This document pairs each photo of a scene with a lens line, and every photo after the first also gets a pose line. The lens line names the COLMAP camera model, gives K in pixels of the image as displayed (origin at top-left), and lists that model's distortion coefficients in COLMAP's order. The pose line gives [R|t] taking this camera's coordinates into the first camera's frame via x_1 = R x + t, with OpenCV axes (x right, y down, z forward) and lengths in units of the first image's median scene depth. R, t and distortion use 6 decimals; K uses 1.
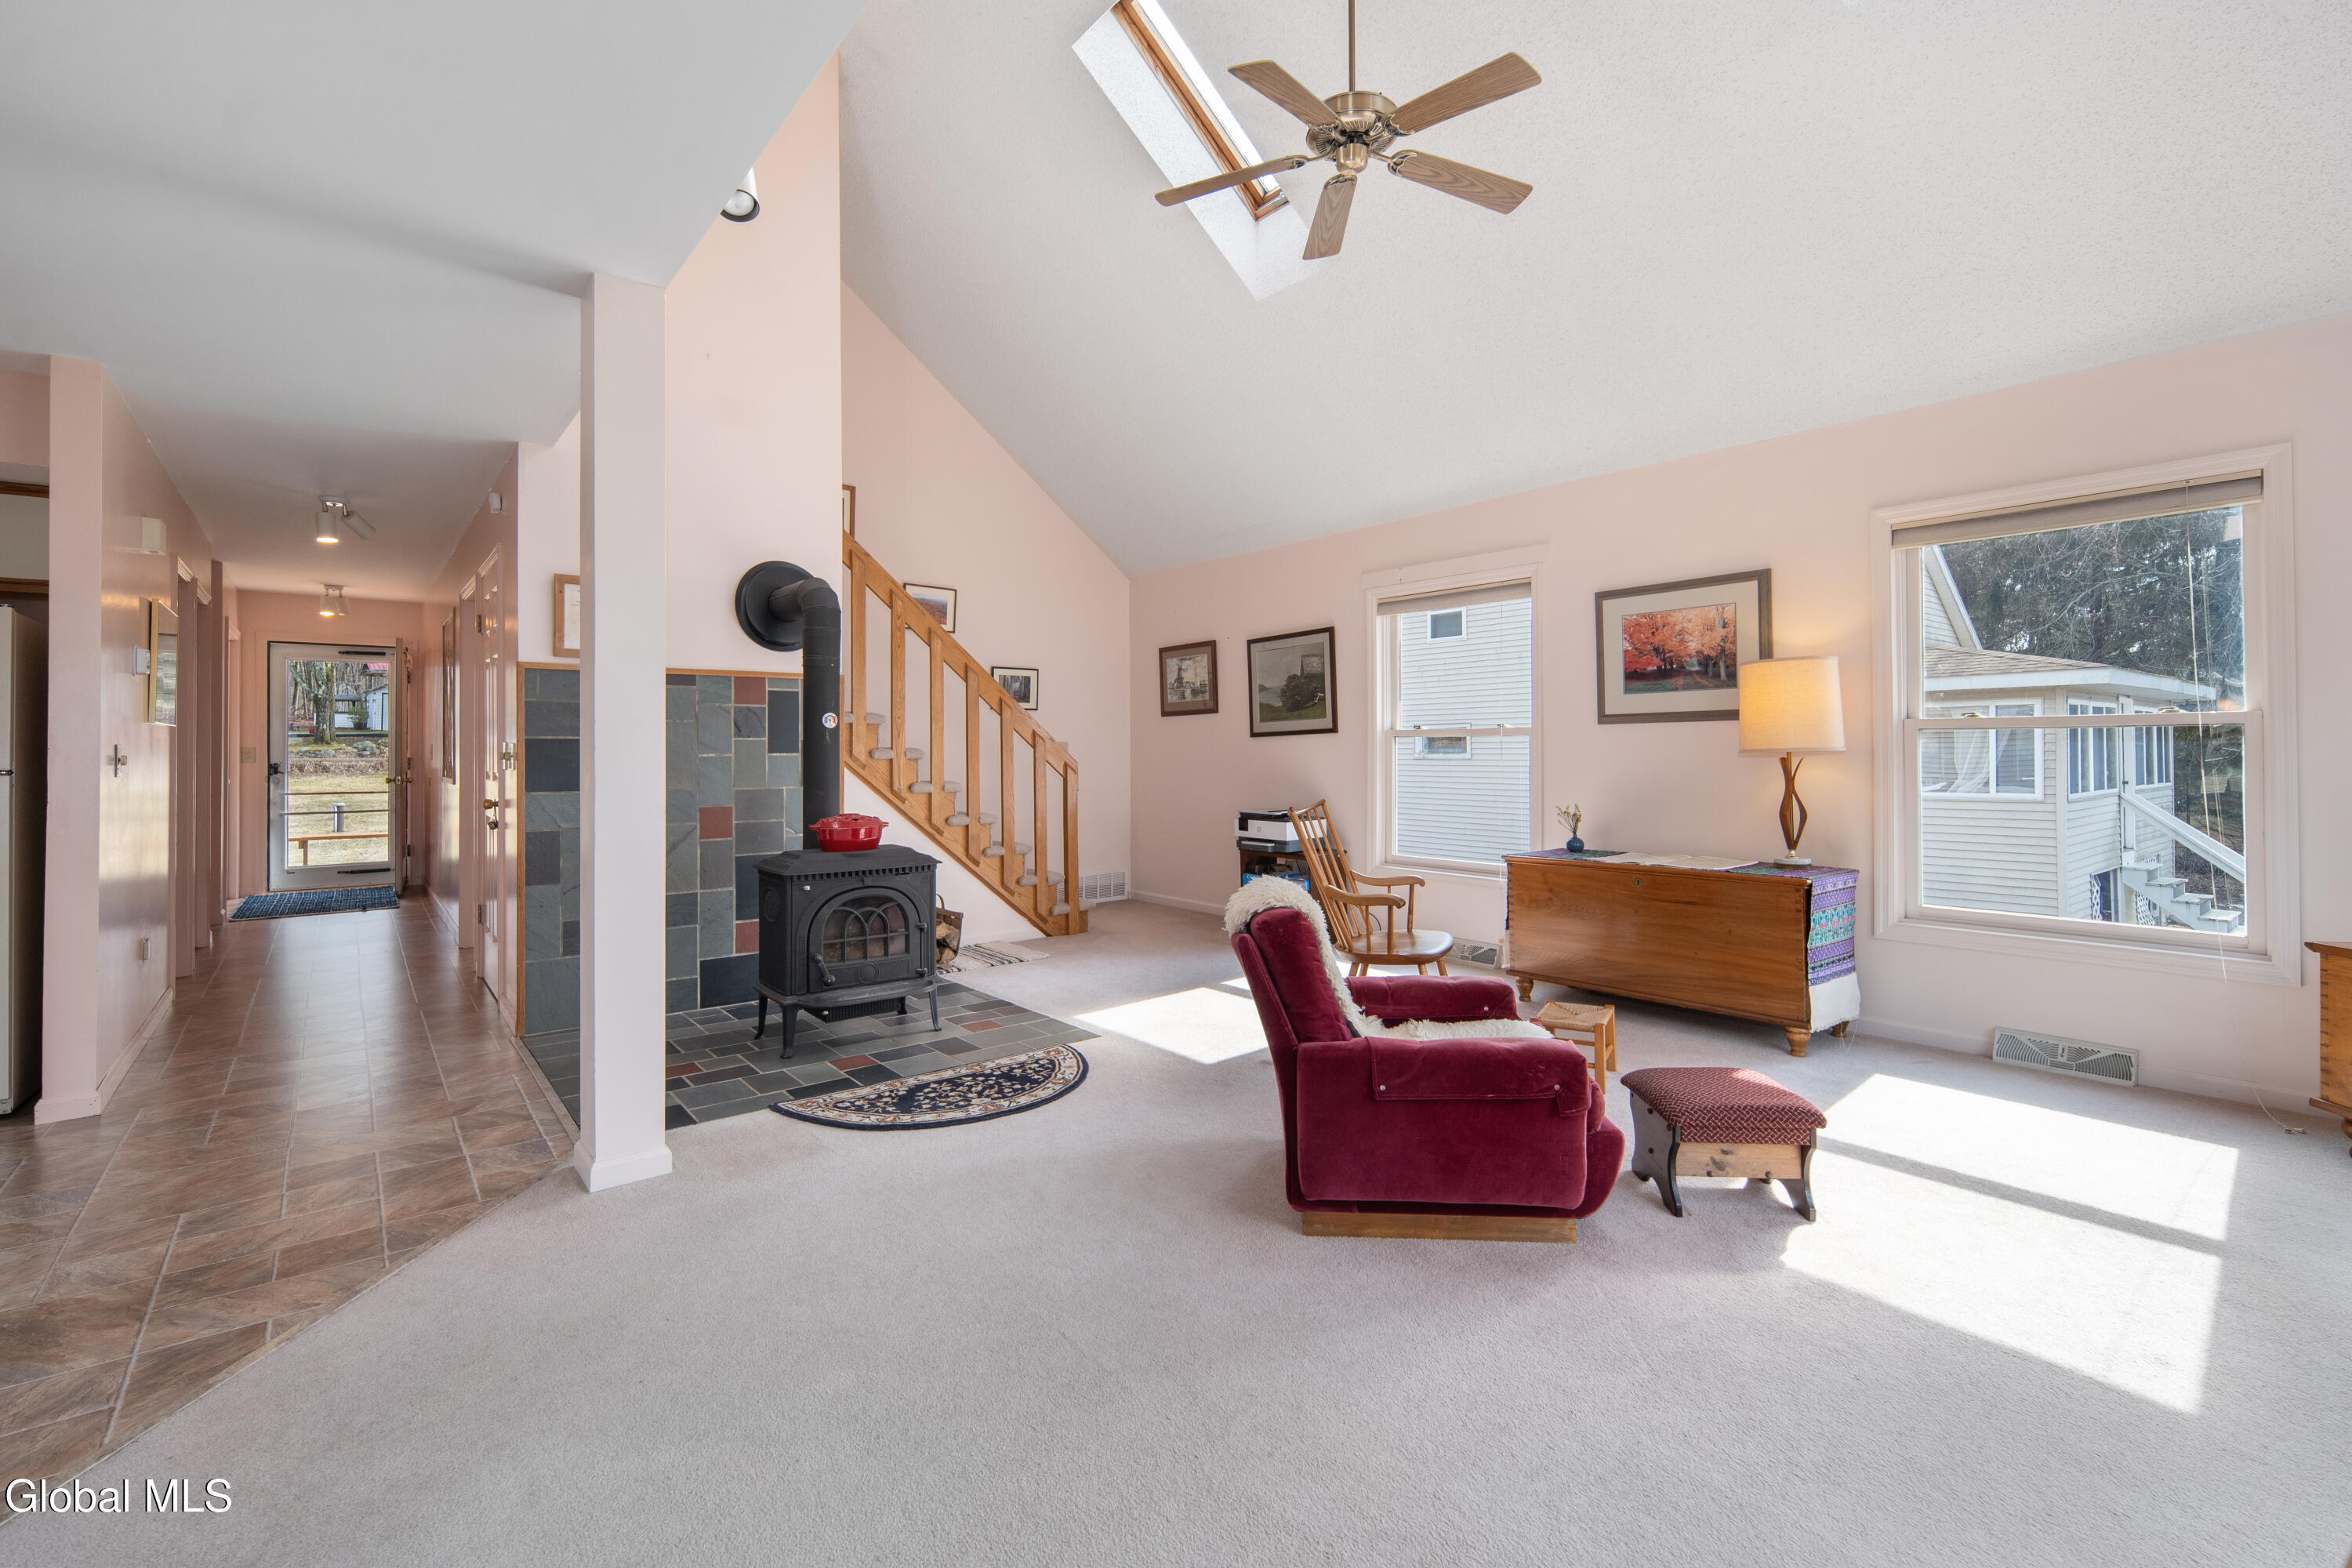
lens RADIAL K [[1052.3, 0, 1167.6], [0, 1052.3, 736.4], [0, 0, 1]] dist [-0.001418, -0.001852]
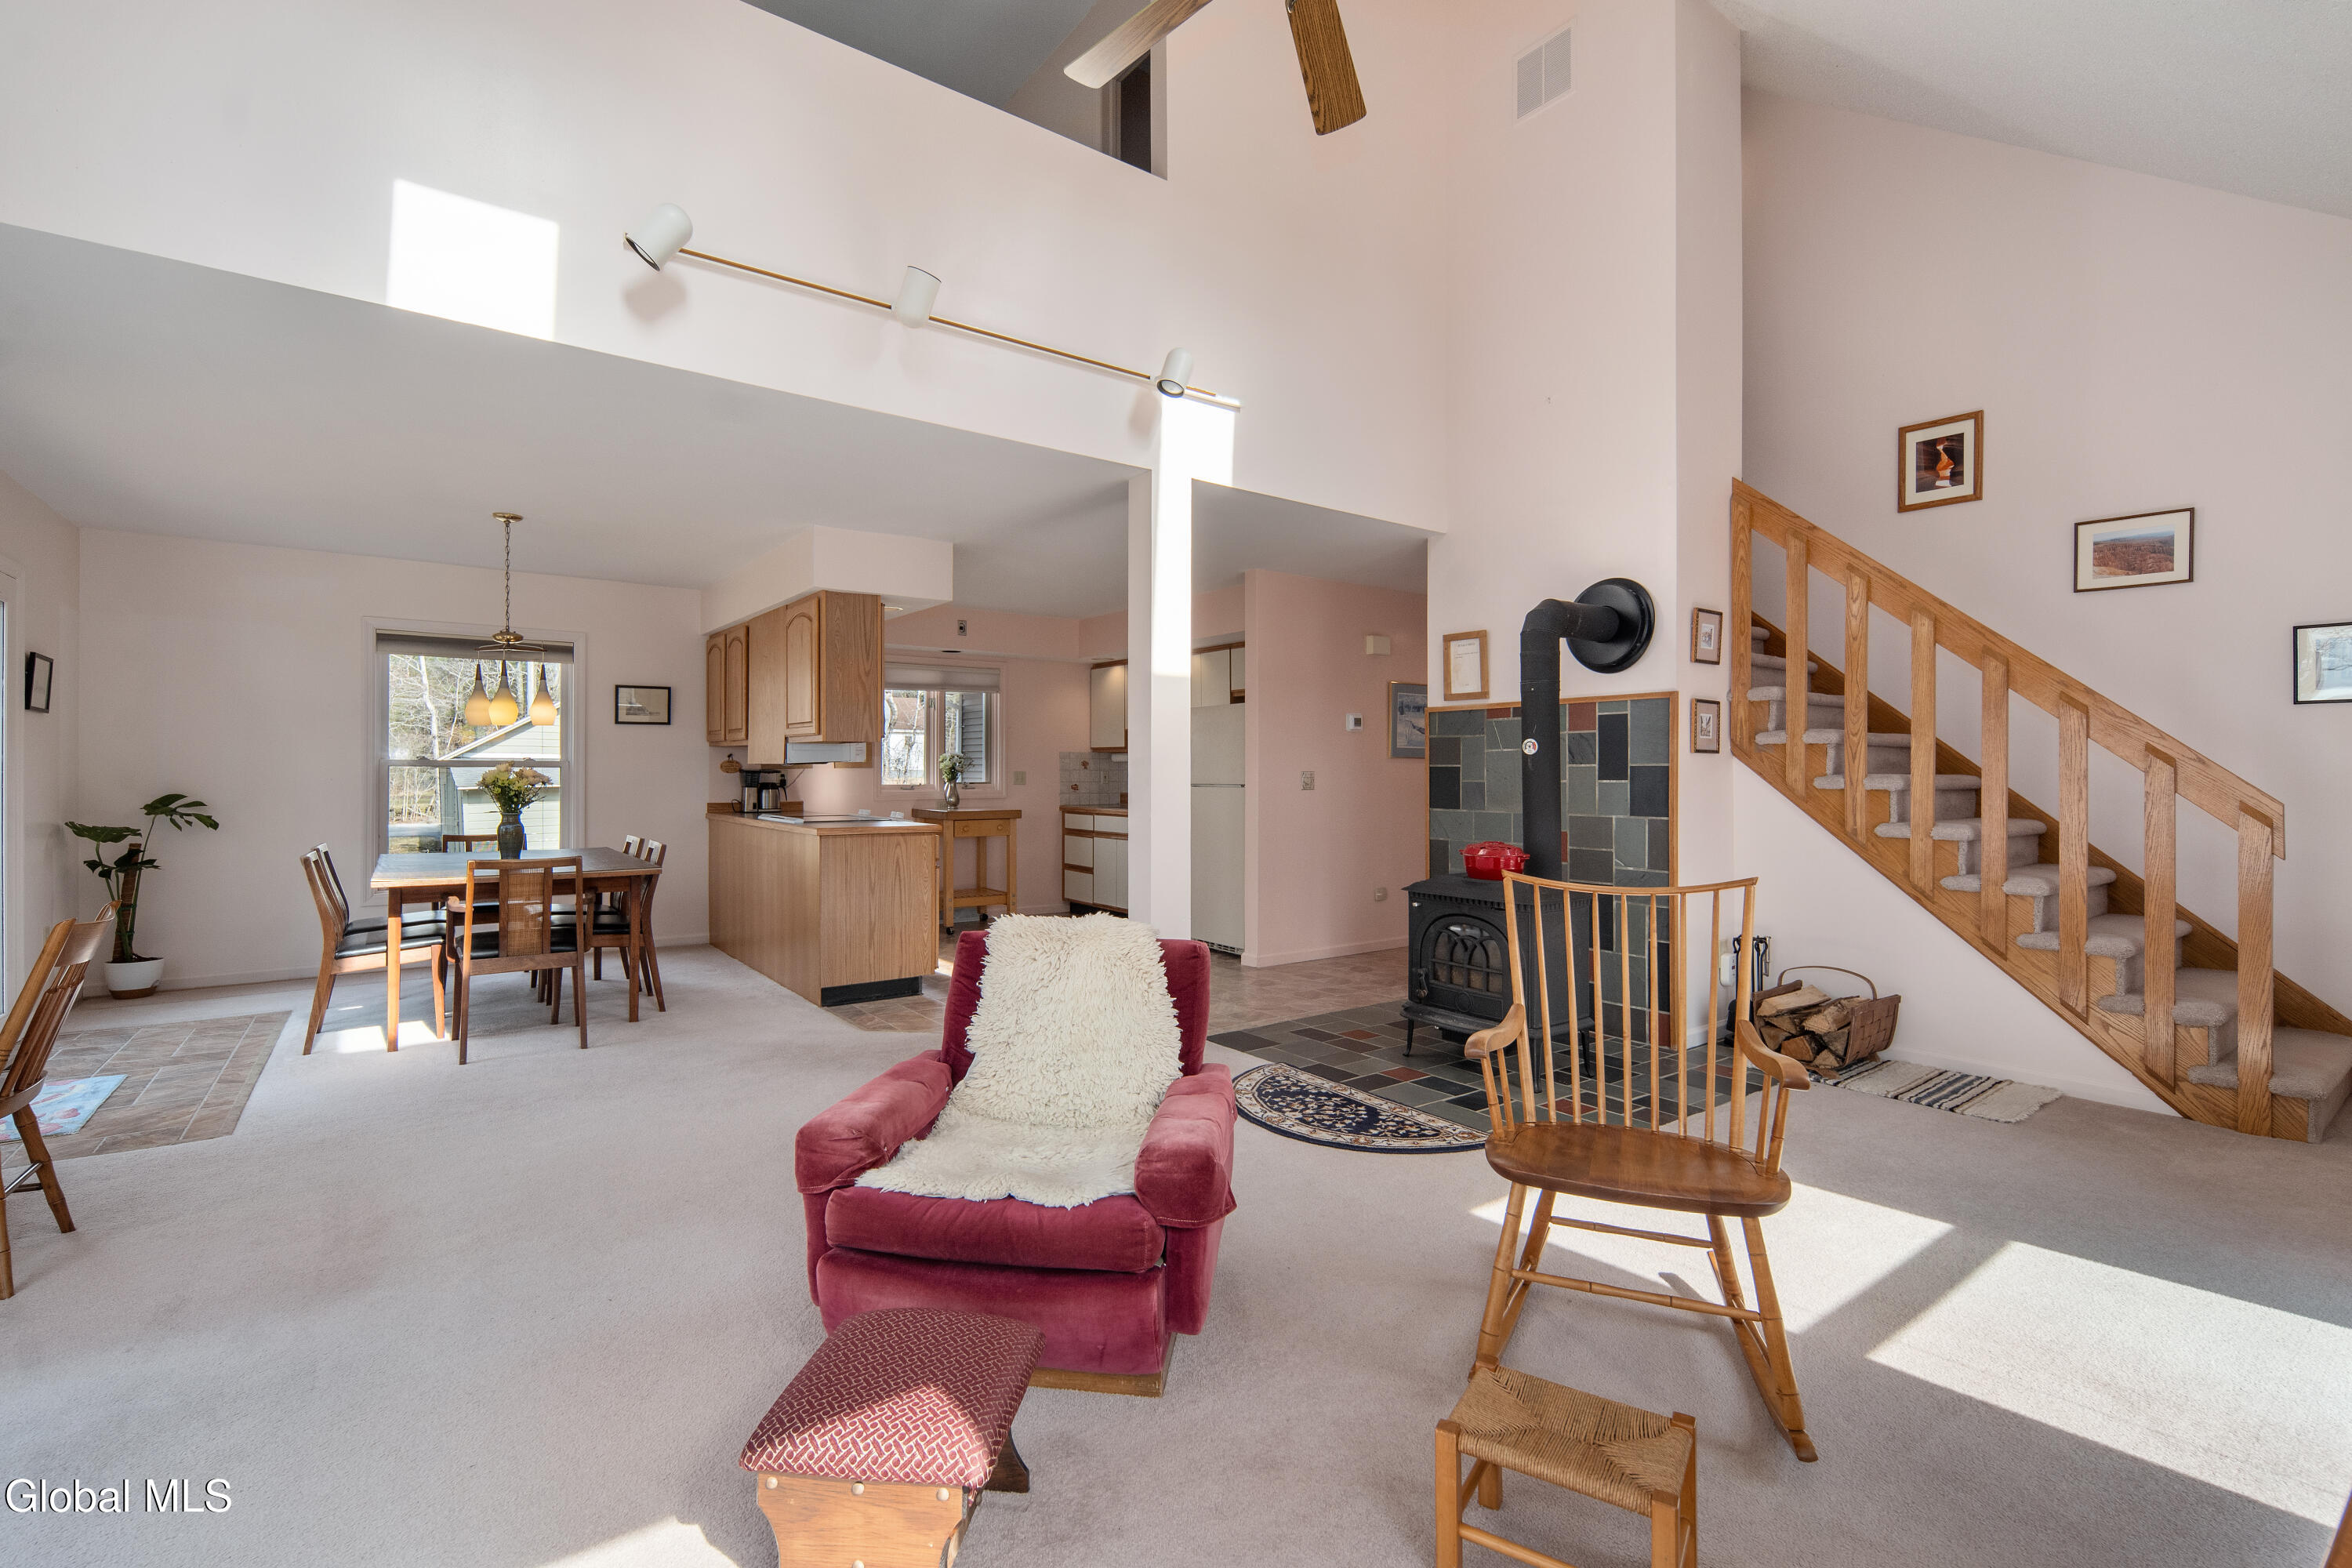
lens RADIAL K [[1052.3, 0, 1177.5], [0, 1052.3, 778.2], [0, 0, 1]] dist [-0.001418, -0.001852]
pose [[-0.033153, 0.007910, -0.999419, 0.754778], [0.010685, 0.999914, 0.007560, 0.003545], [0.999393, -0.010429, -0.033235, 0.806646]]
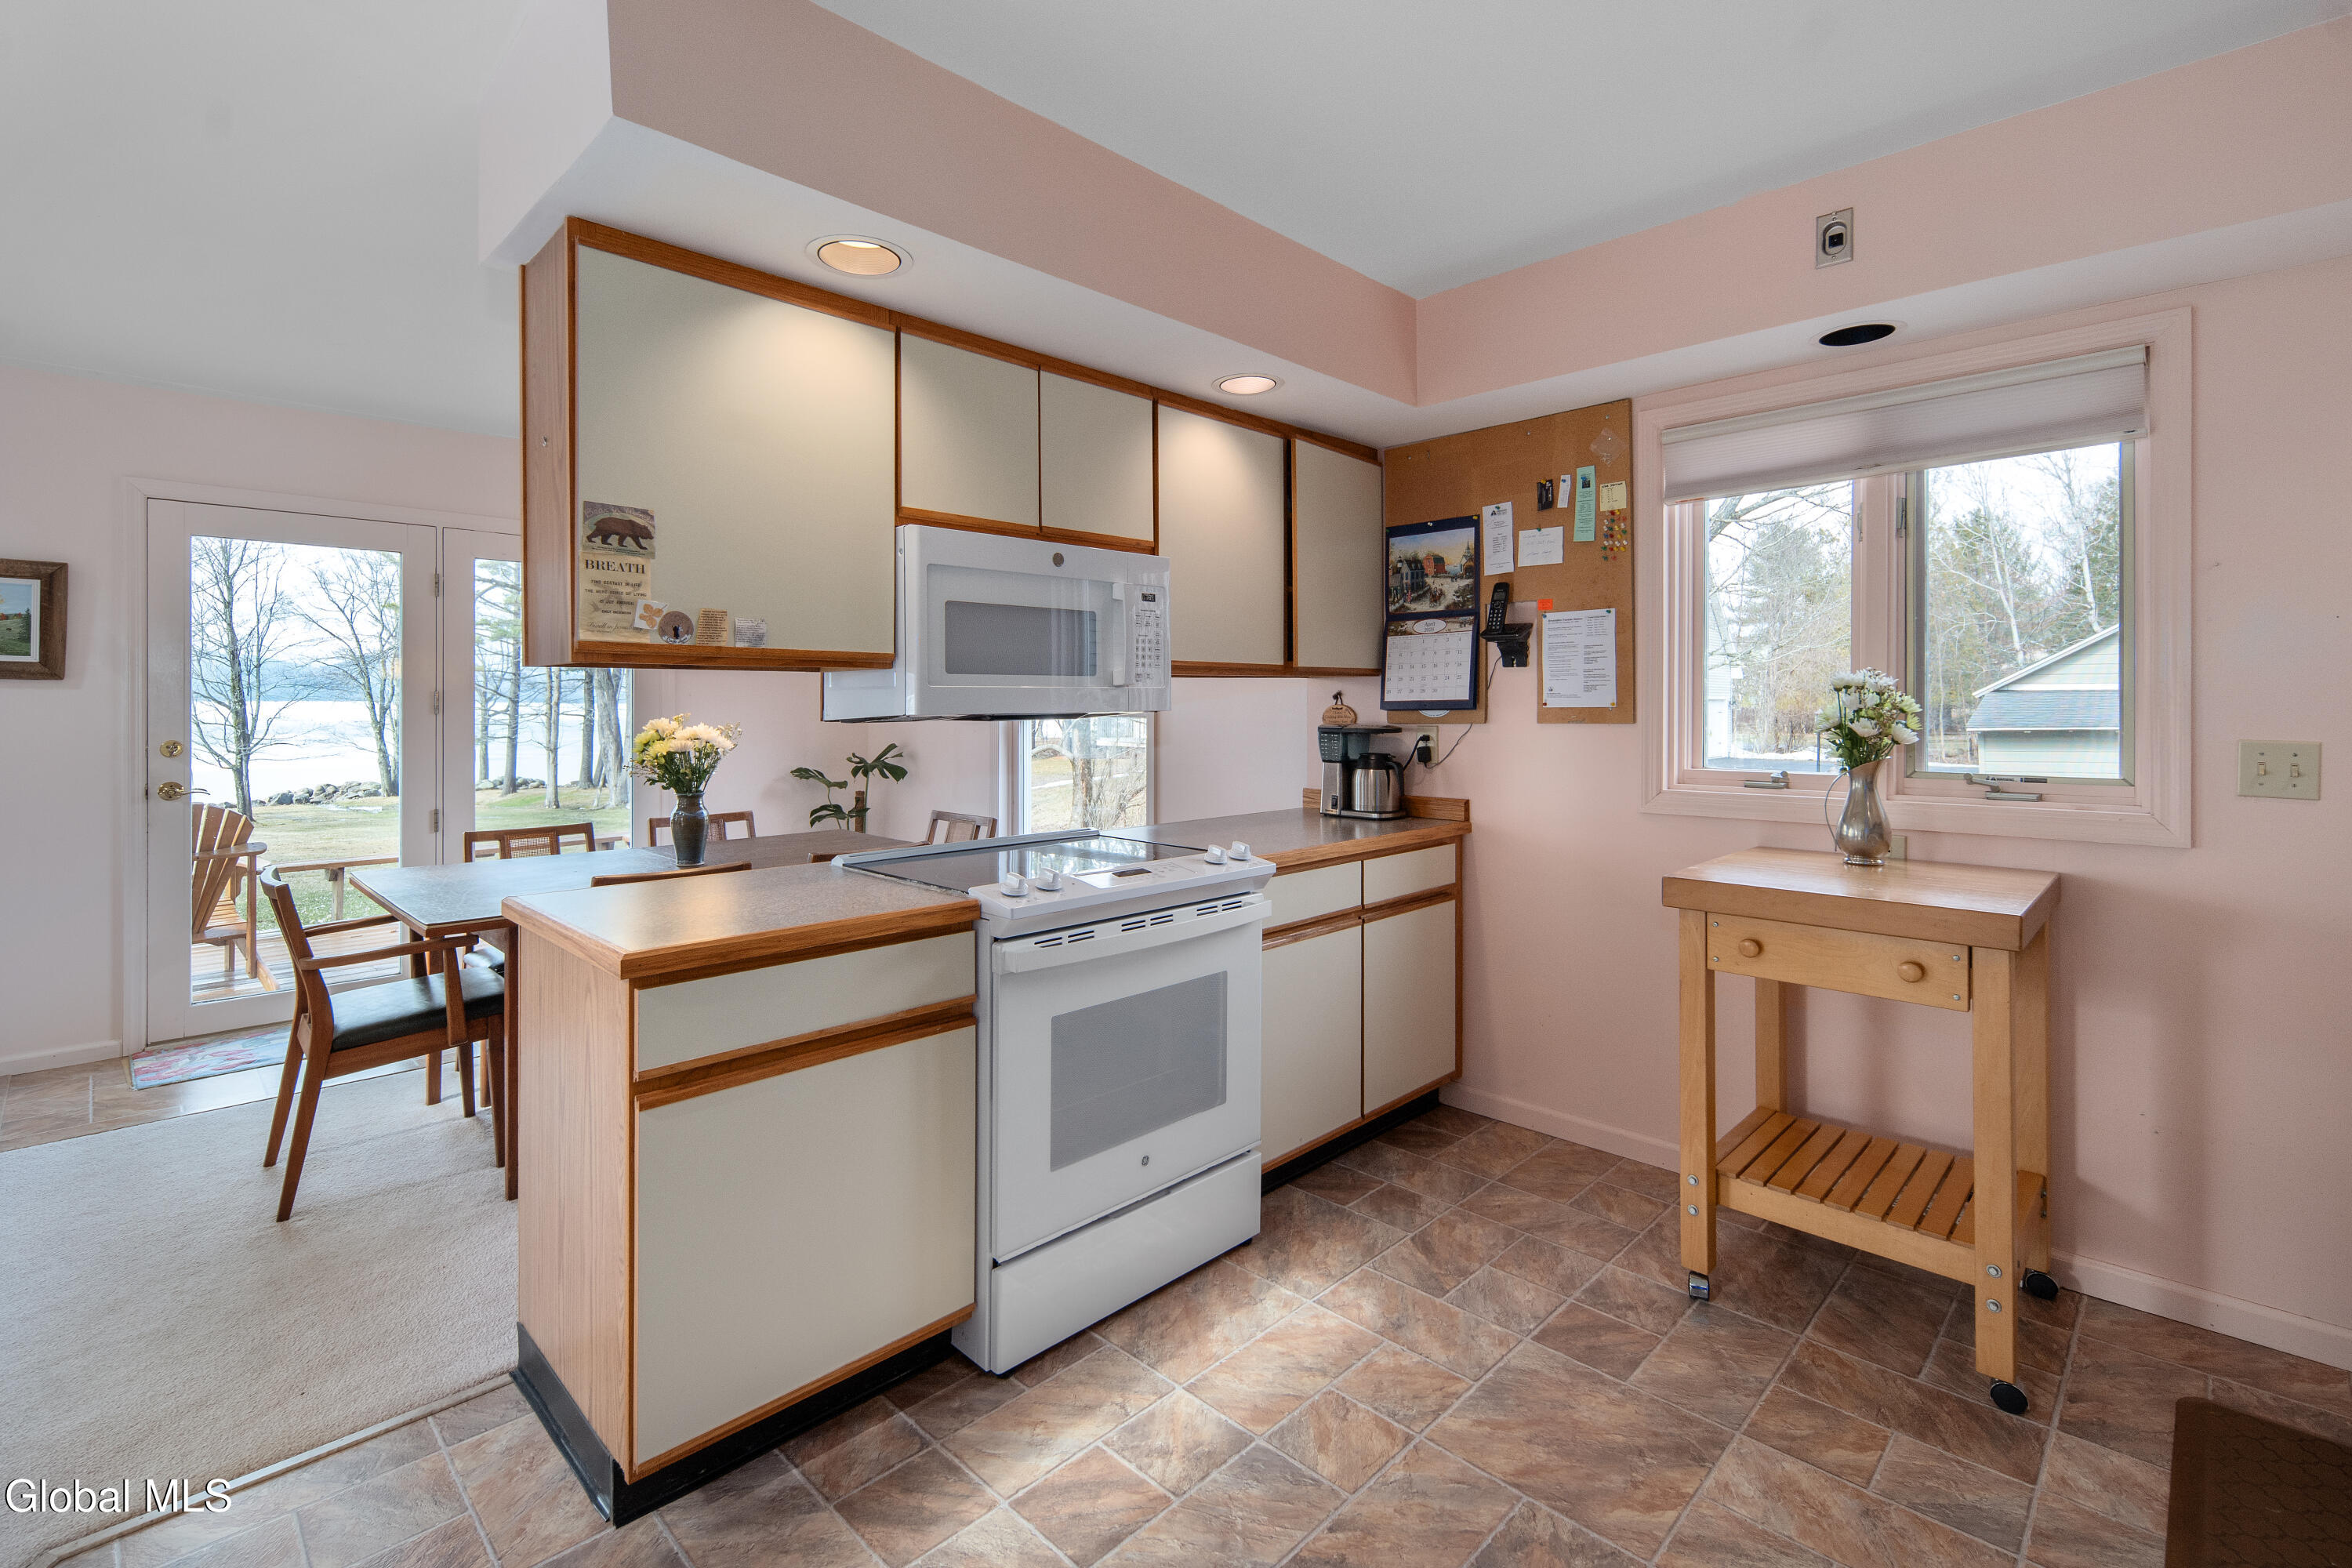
lens RADIAL K [[1052.3, 0, 1166.3], [0, 1052.3, 720.2], [0, 0, 1]] dist [-0.001418, -0.001852]
pose [[-0.993714, 0.005131, -0.111832, -0.828287], [0.004844, 0.999984, 0.002837, -0.013164], [0.111845, 0.002277, -0.993723, 0.856087]]
